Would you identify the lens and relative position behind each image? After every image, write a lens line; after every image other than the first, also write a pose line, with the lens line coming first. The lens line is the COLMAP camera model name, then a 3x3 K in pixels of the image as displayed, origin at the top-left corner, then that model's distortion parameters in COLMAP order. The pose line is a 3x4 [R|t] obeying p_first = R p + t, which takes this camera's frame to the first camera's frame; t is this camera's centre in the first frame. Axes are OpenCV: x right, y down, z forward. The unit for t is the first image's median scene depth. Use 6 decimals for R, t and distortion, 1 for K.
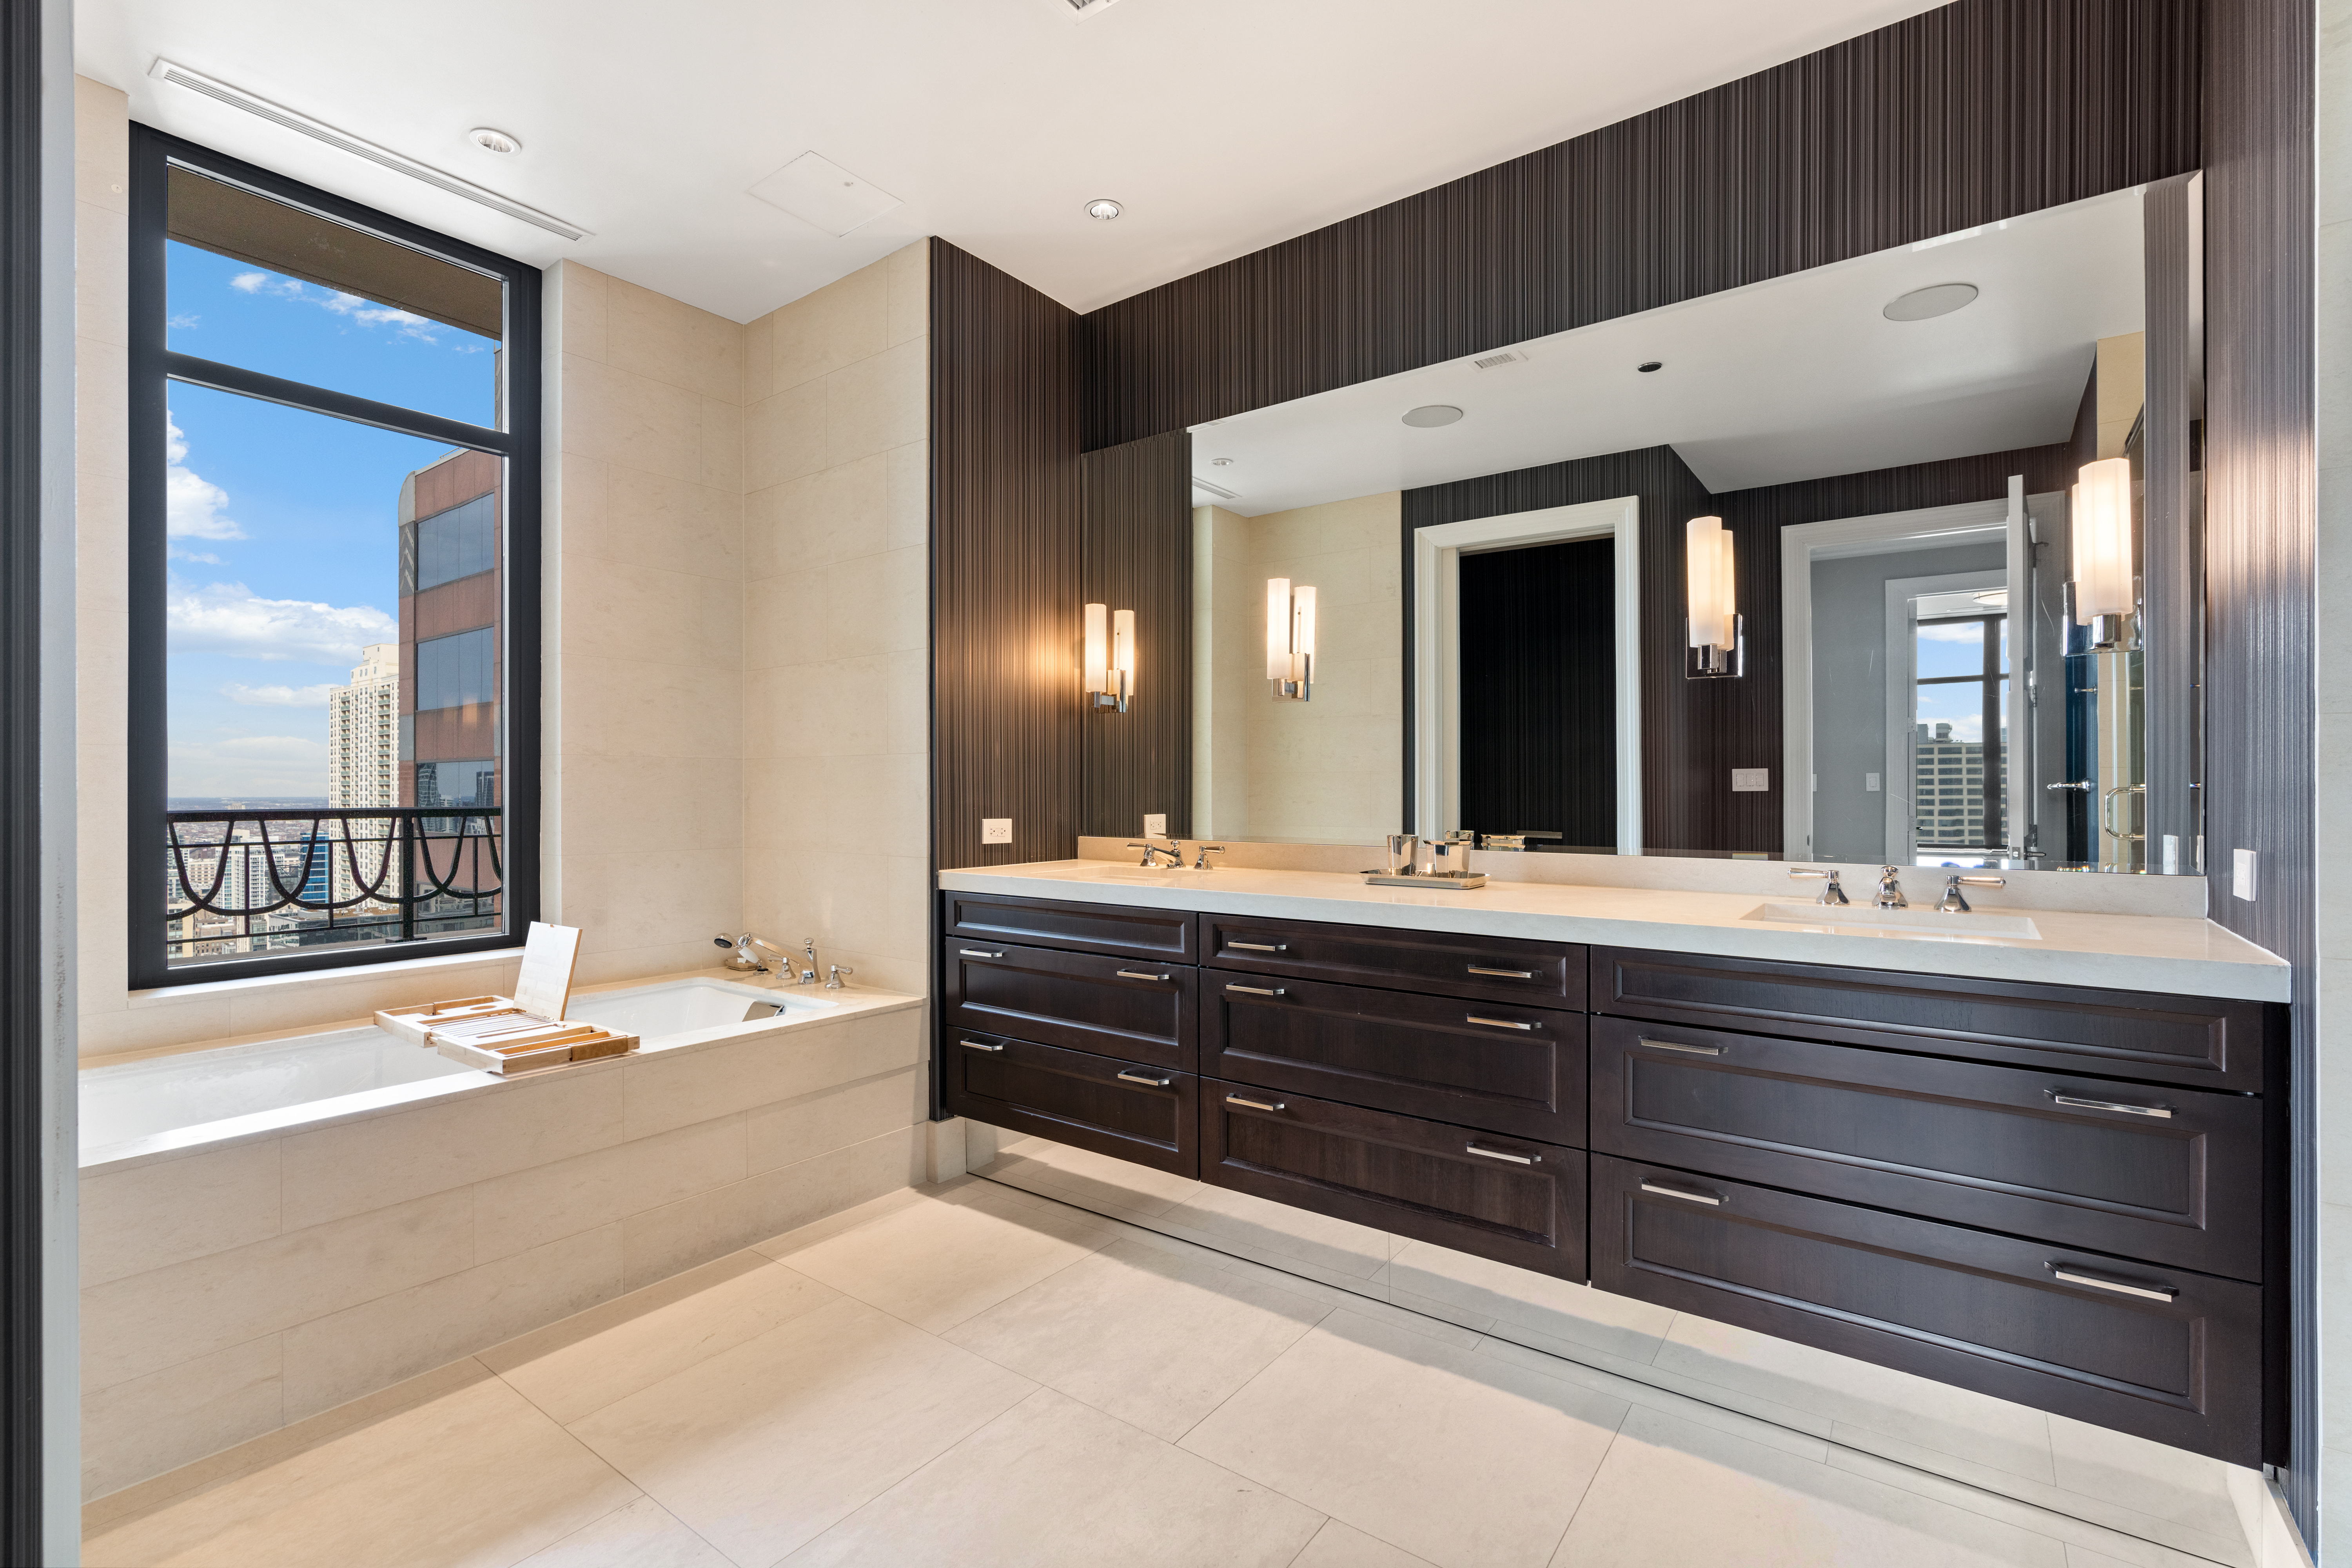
lens RADIAL K [[1074.2, 0, 1177.0], [0, 1074.2, 792.2], [0, 0, 1]] dist [-0.008439, 0.001086]
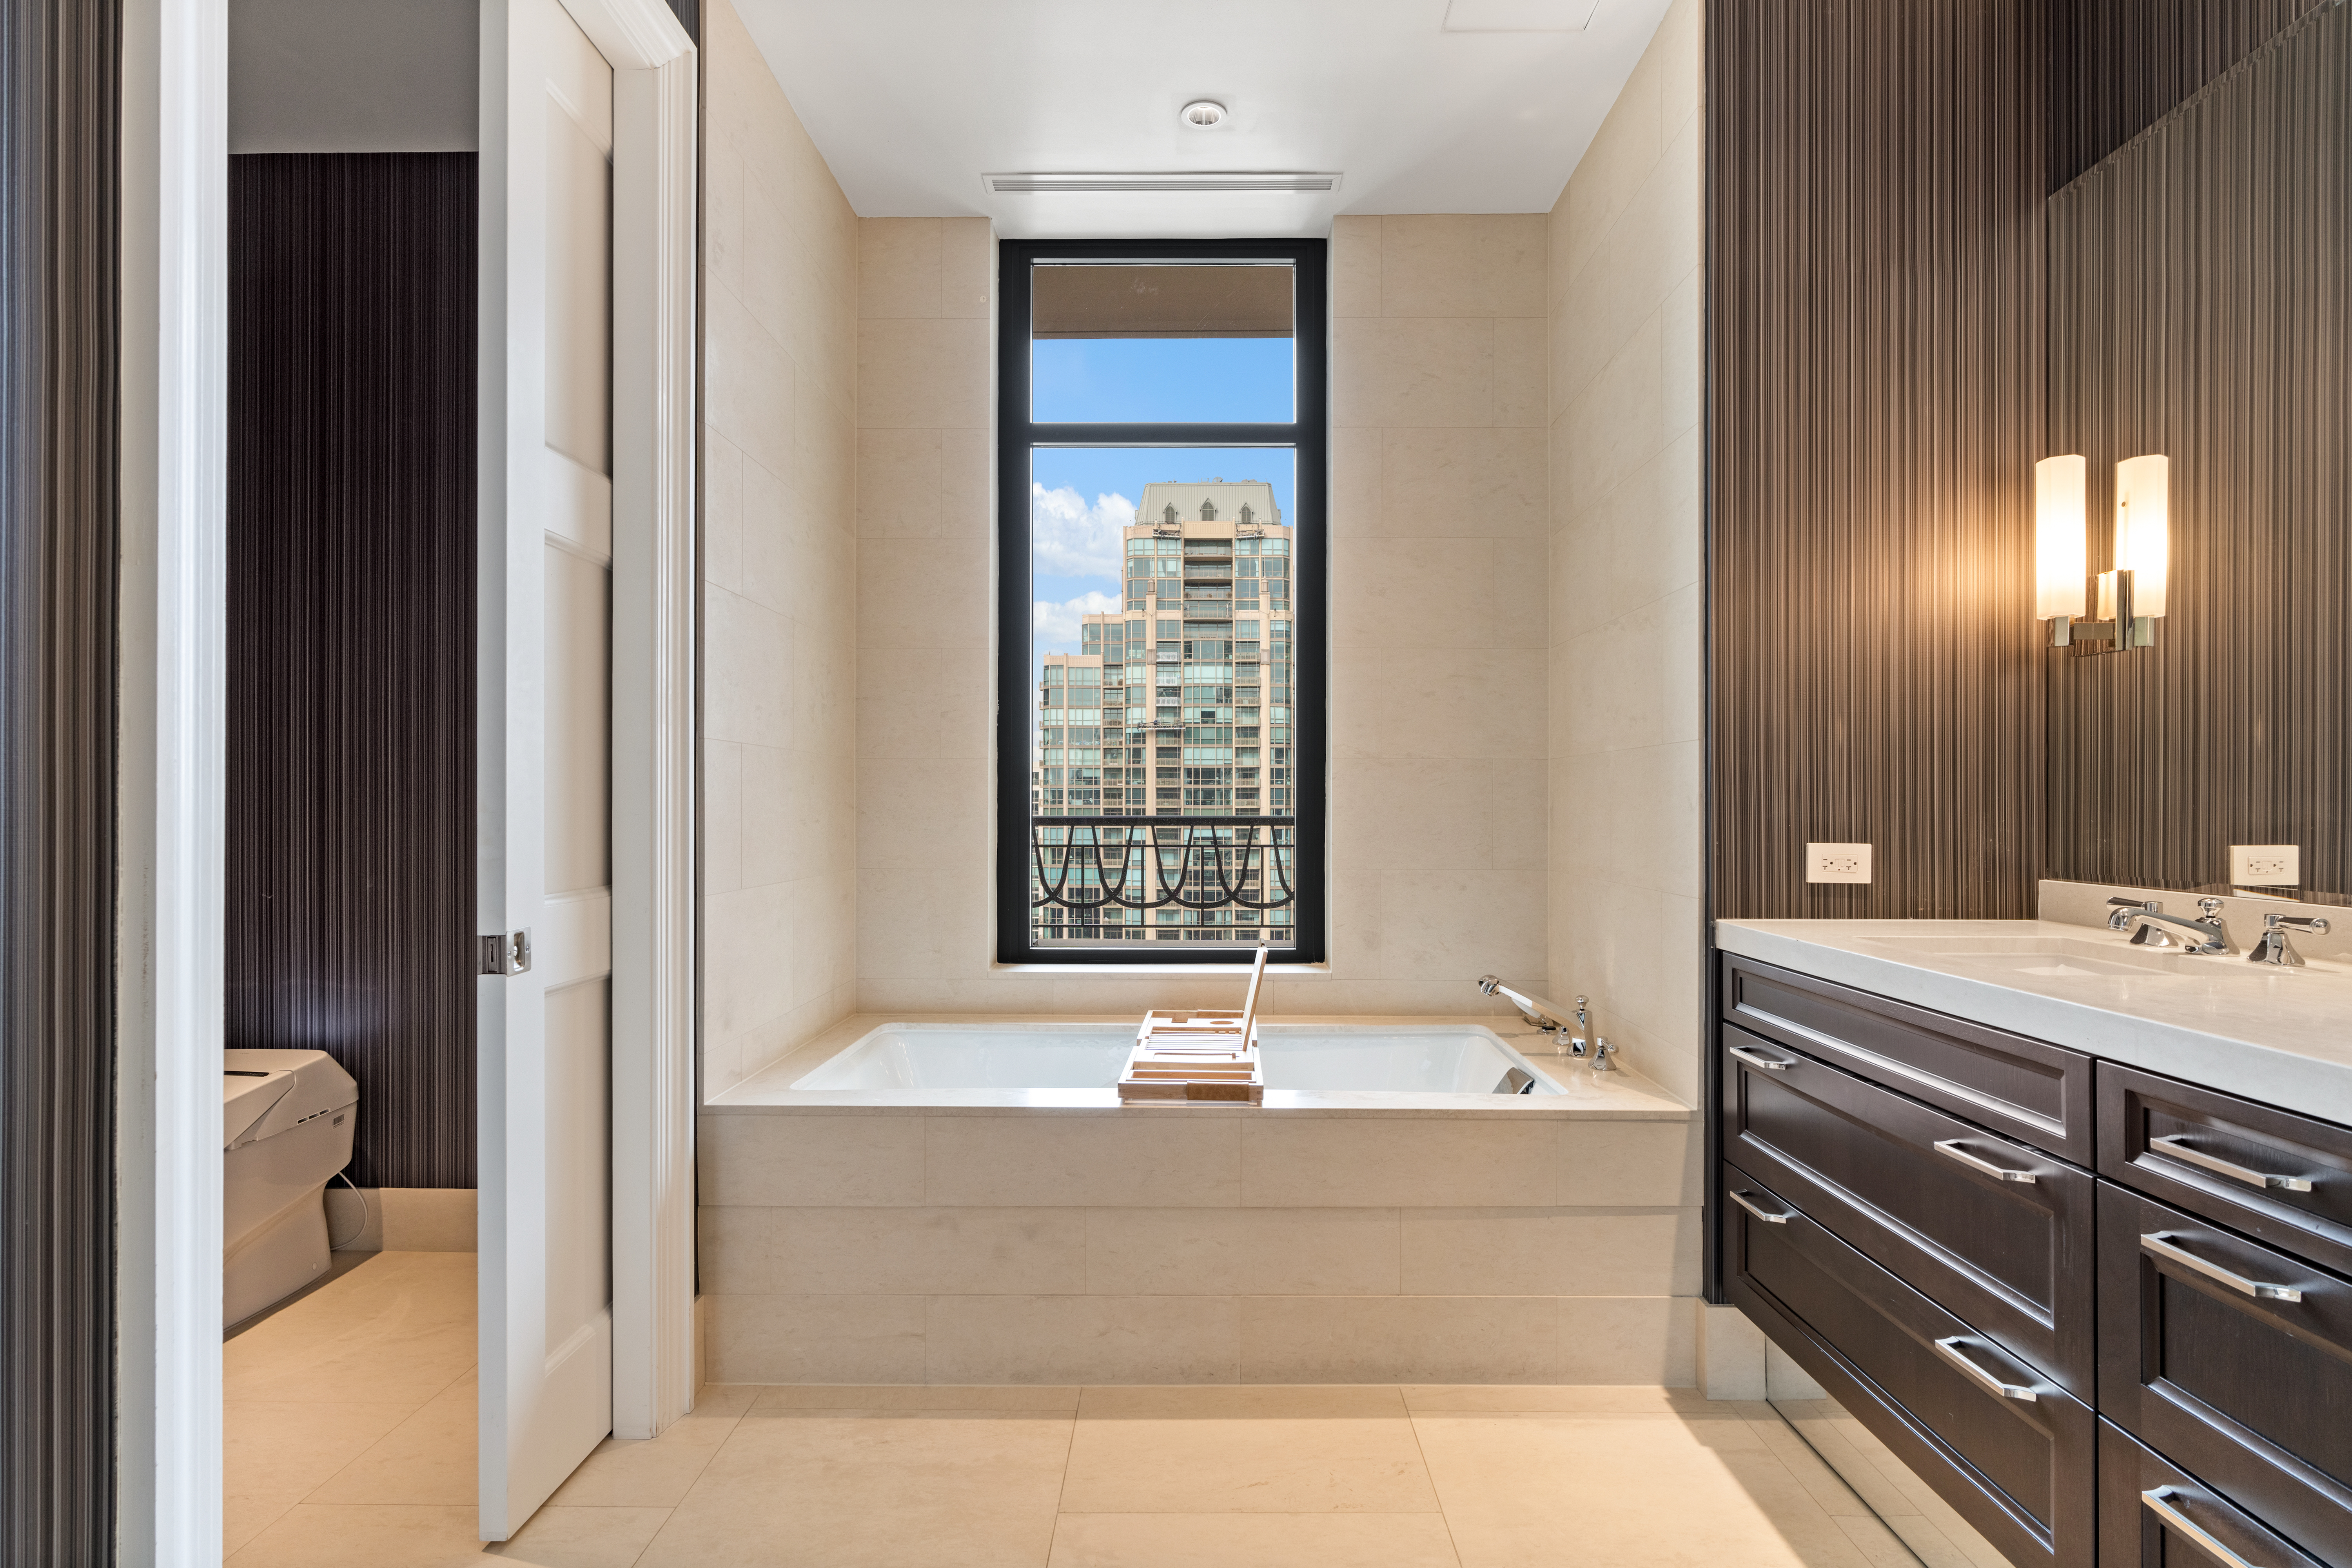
lens RADIAL K [[1166.5, 0, 1173.7], [0, 1166.5, 803.4], [0, 0, 1]] dist [-0.004334, 0.001576]
pose [[0.577783, 0.002190, -0.816187, 0.170038], [-0.004295, 0.999991, -0.000358, 0.004151], [0.816179, 0.003713, 0.577787, 0.331935]]
